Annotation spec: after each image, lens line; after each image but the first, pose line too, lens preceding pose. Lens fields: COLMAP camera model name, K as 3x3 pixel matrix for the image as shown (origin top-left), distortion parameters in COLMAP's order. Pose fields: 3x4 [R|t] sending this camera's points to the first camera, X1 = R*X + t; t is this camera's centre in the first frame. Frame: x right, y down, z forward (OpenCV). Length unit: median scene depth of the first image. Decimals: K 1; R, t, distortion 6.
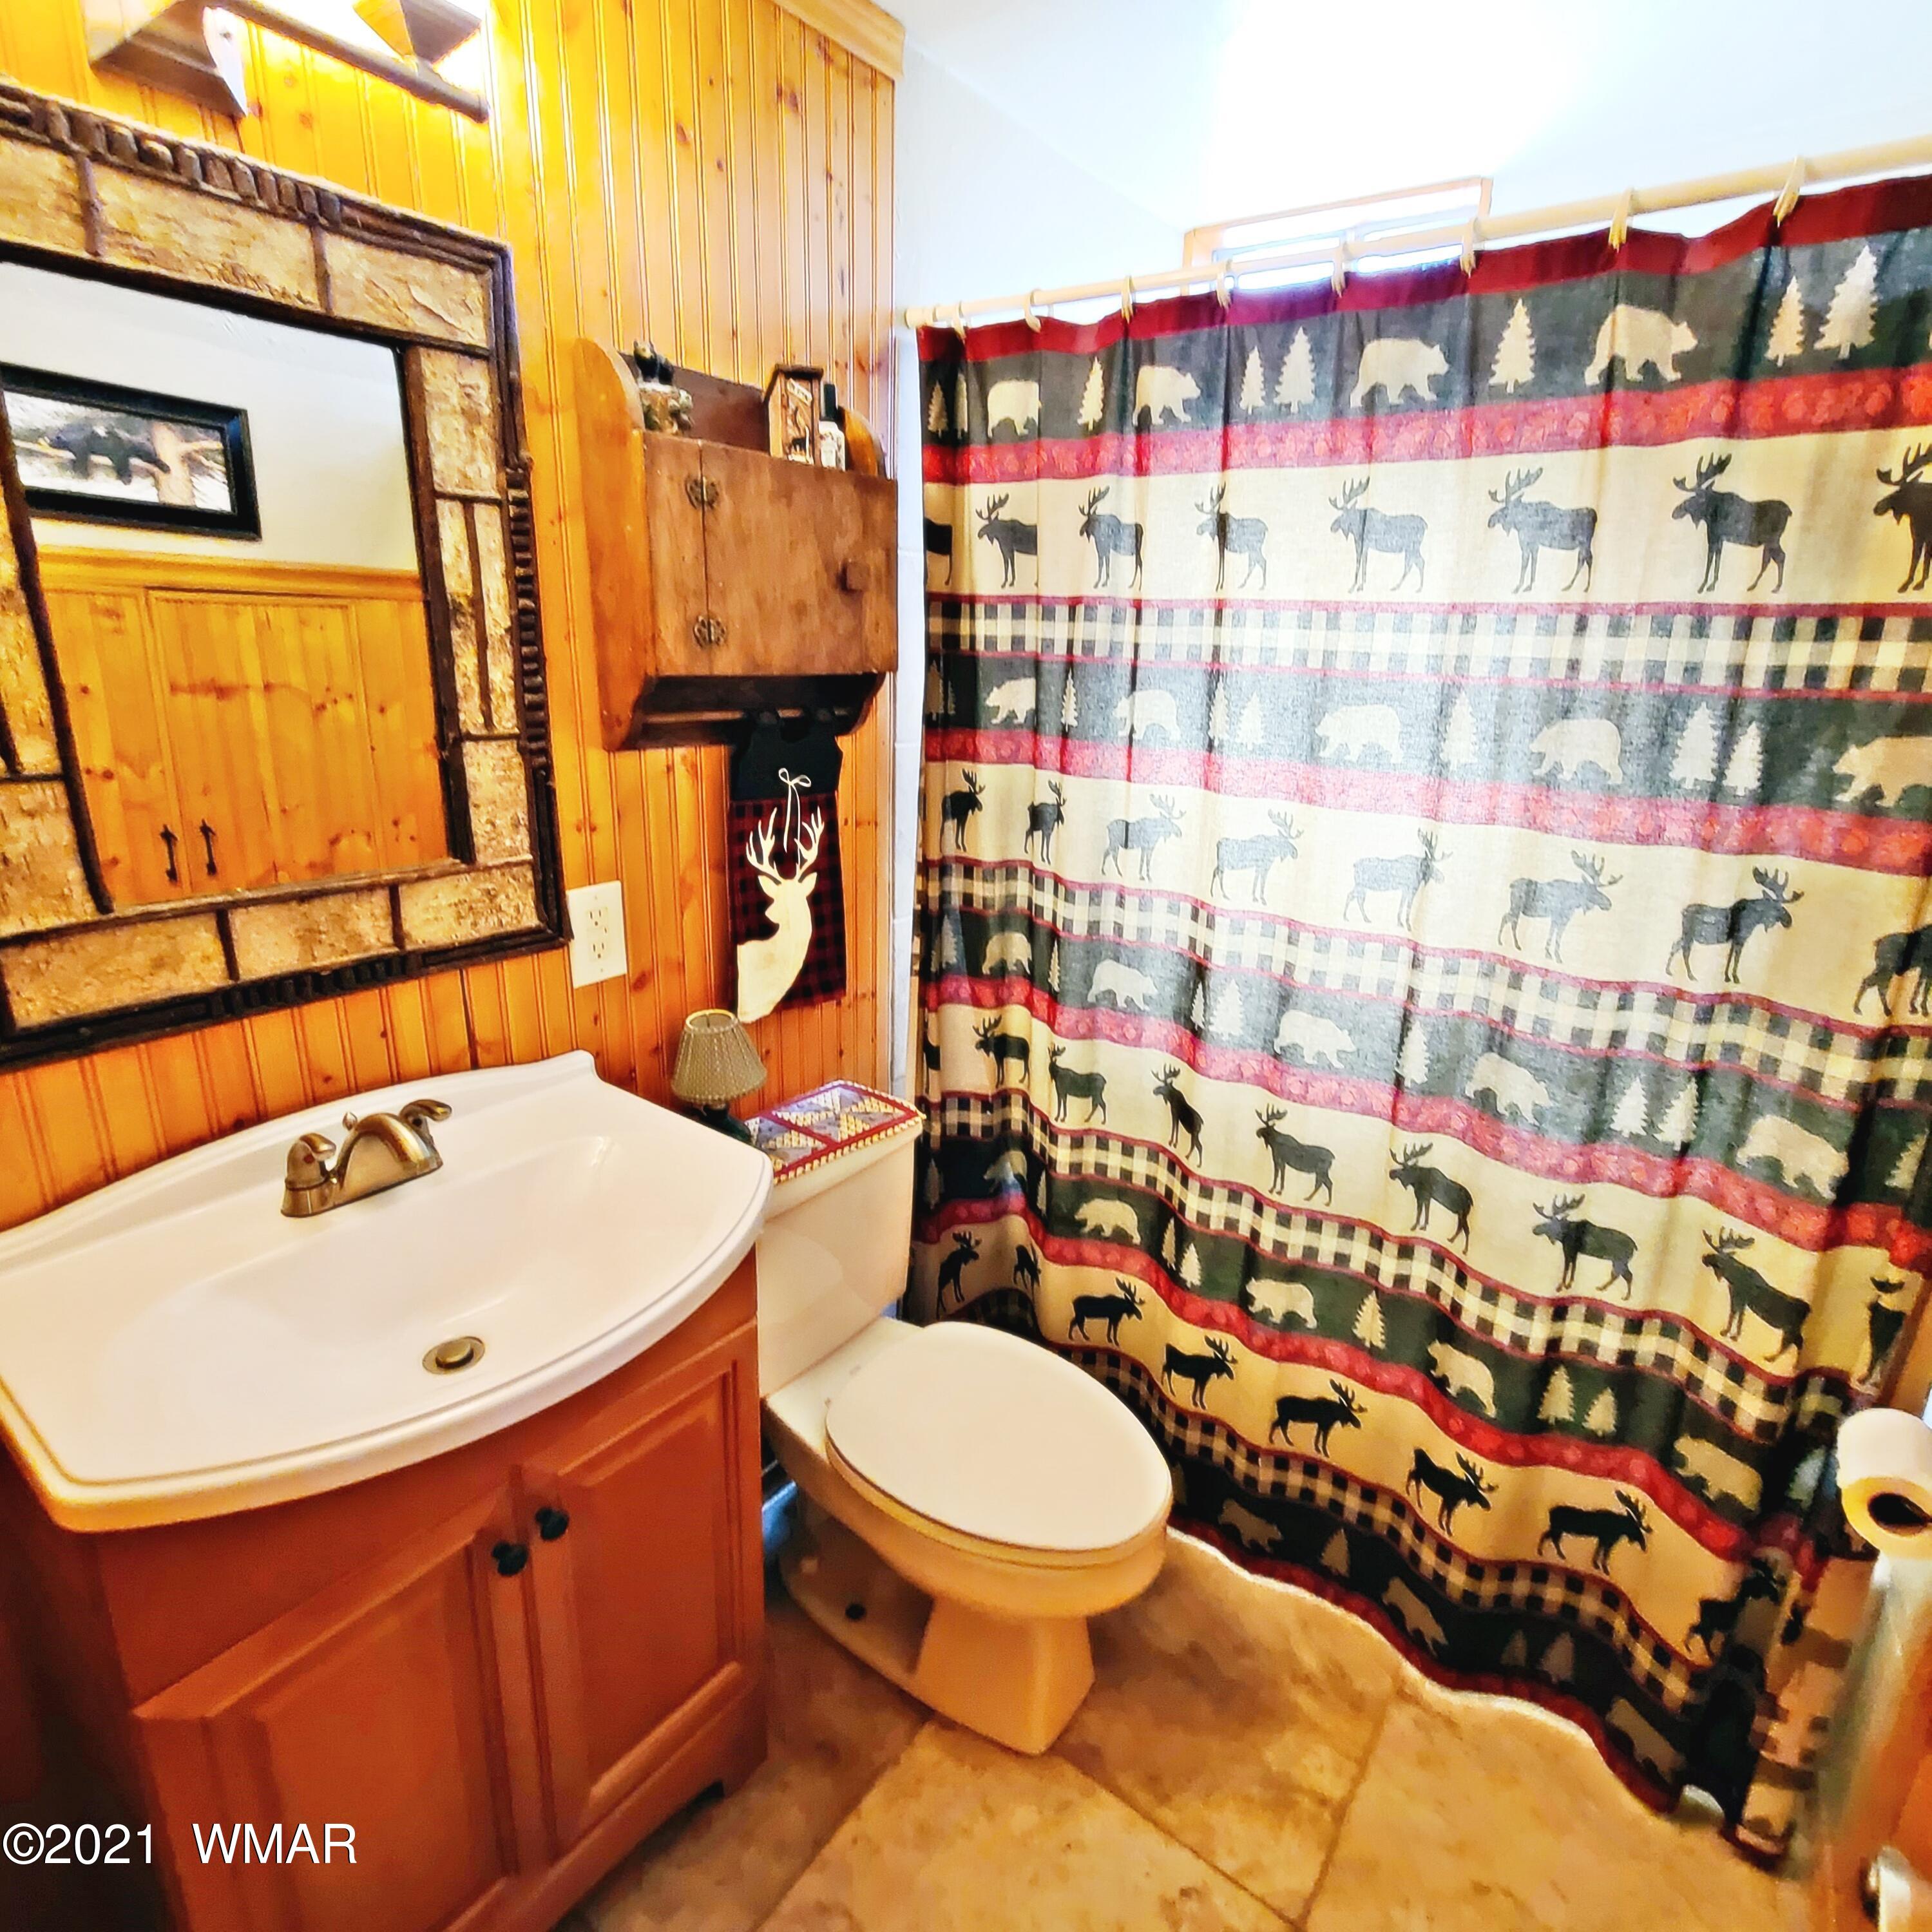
lens RADIAL K [[1060.5, 0, 978.1], [0, 1060.5, 947.8], [0, 0, 1]] dist [-0.000131, -0.000985]
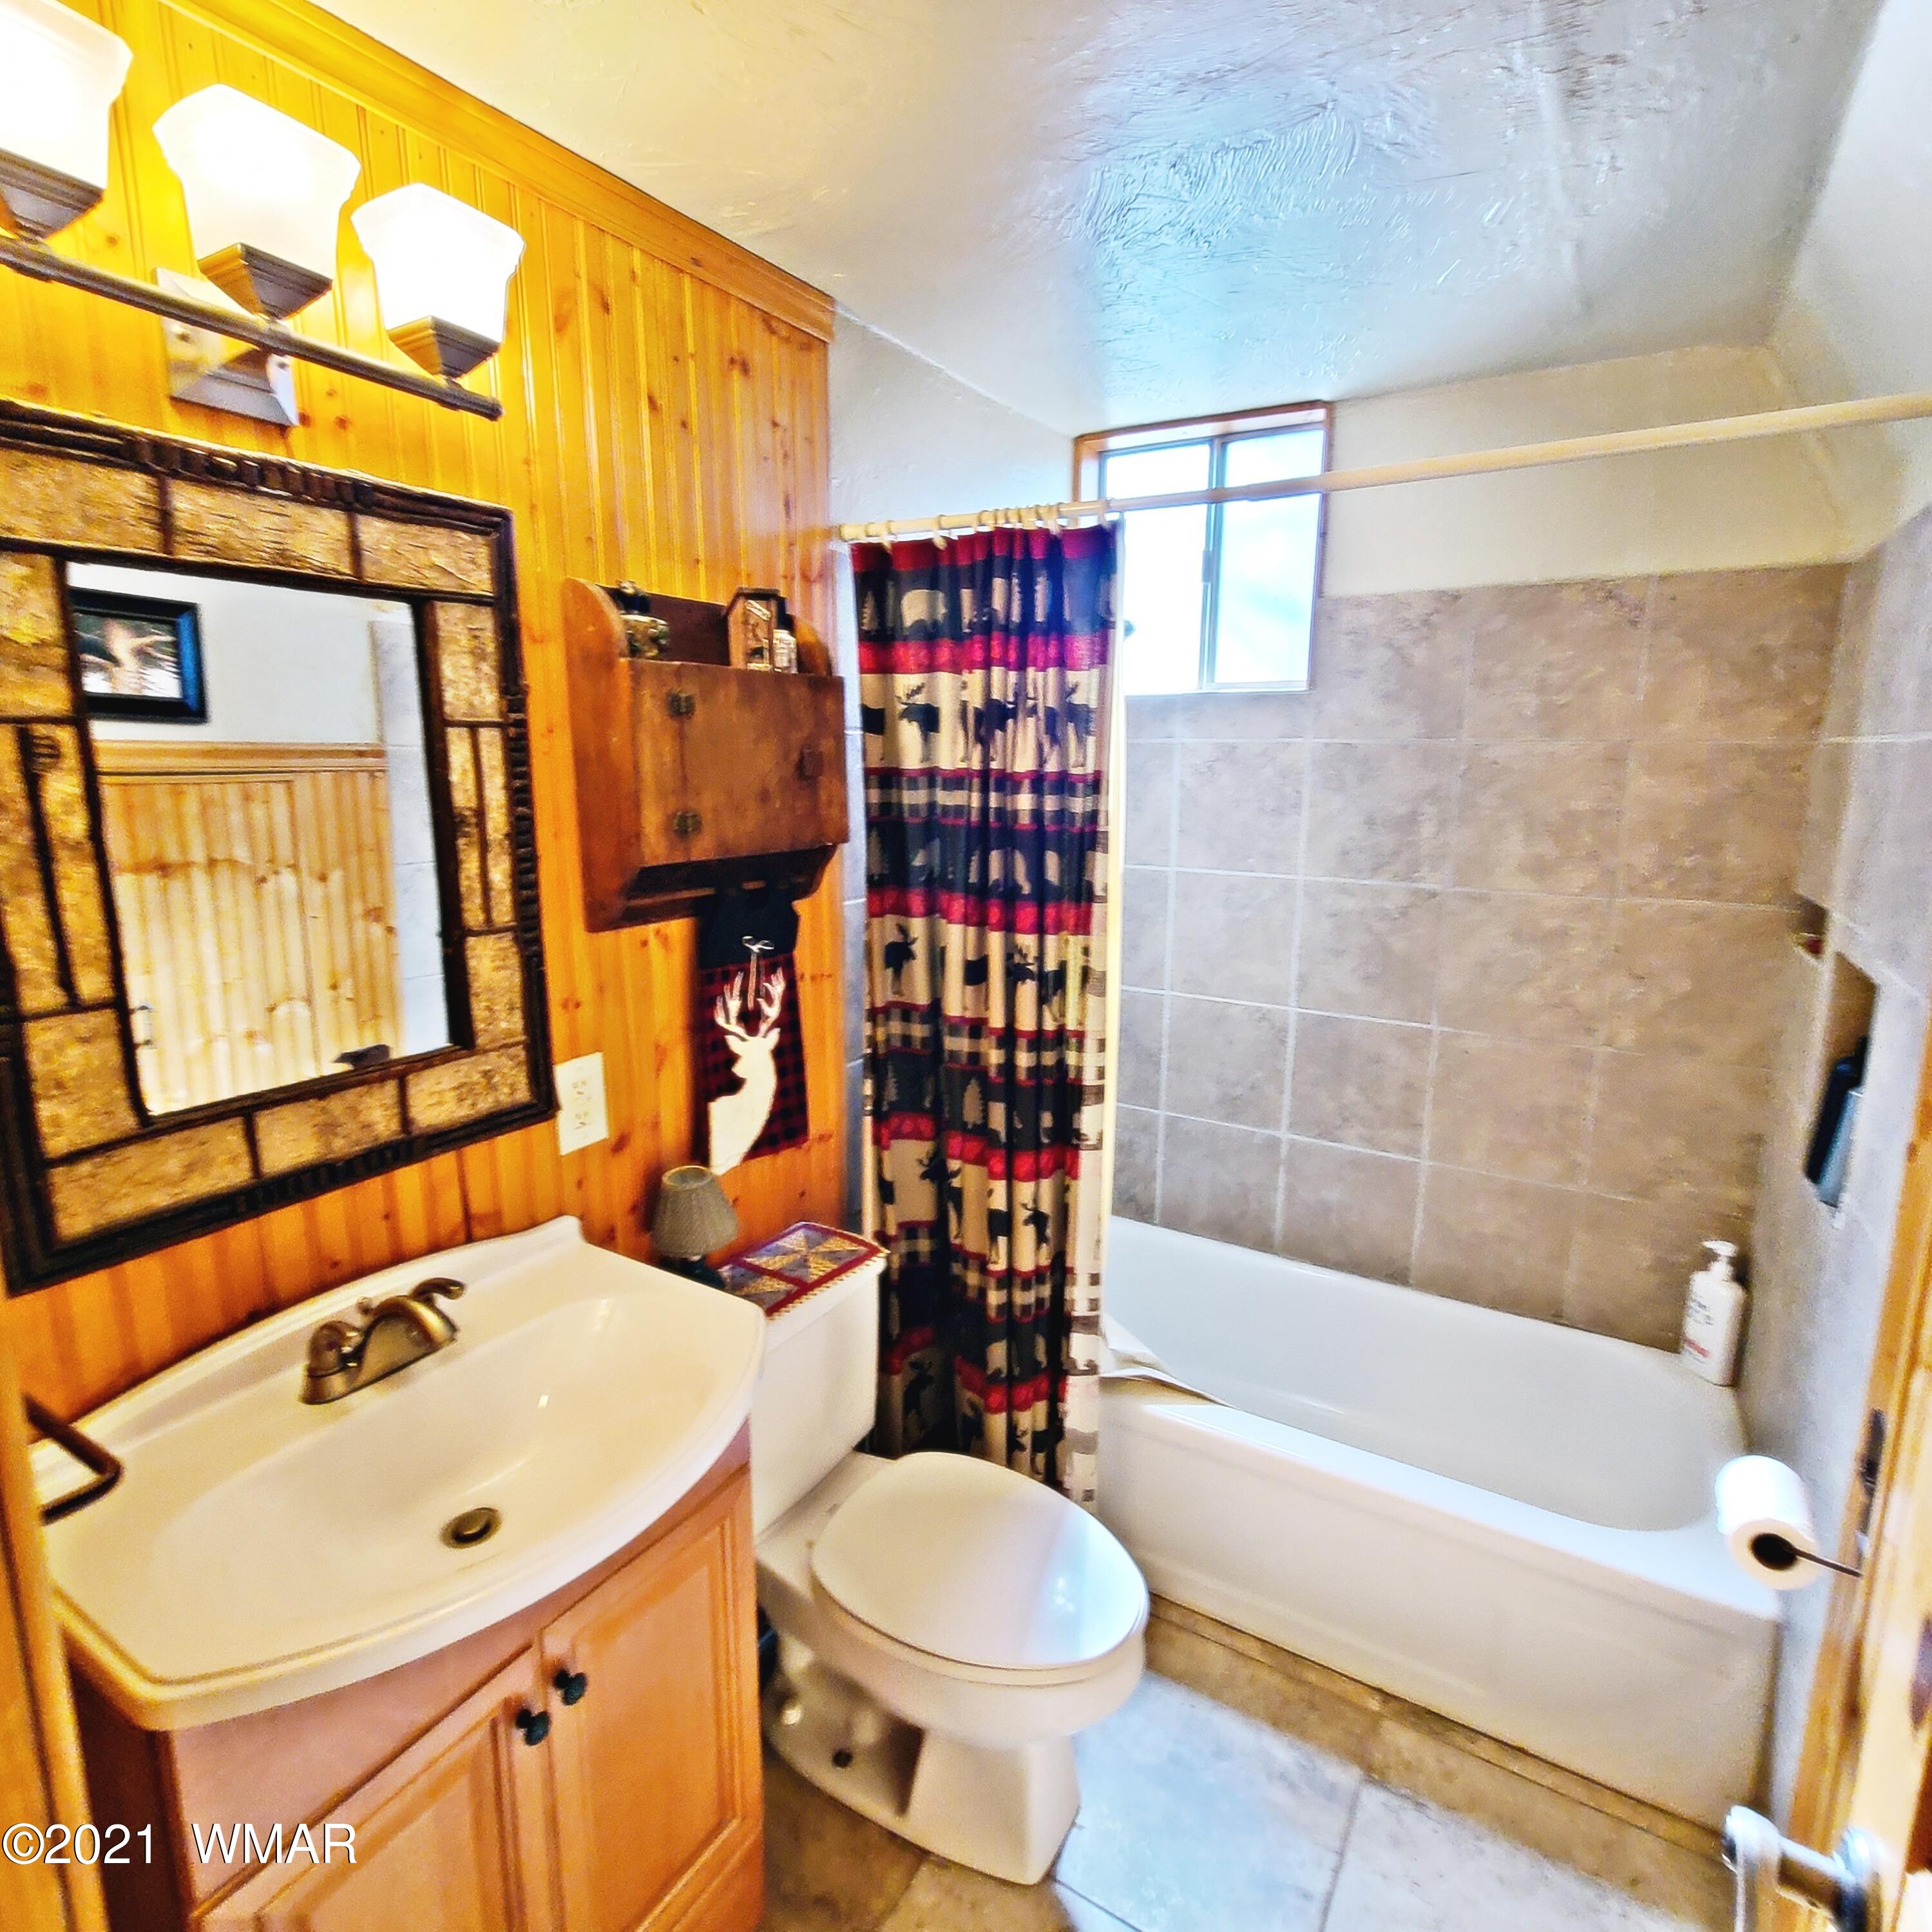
lens RADIAL K [[1060.5, 0, 978.1], [0, 1060.5, 947.8], [0, 0, 1]] dist [-0.000131, -0.000985]
pose [[0.994870, -0.045164, 0.090521, -0.058160], [0.053774, 0.994018, -0.095057, -0.049708], [-0.085687, 0.099437, 0.991348, -0.116296]]
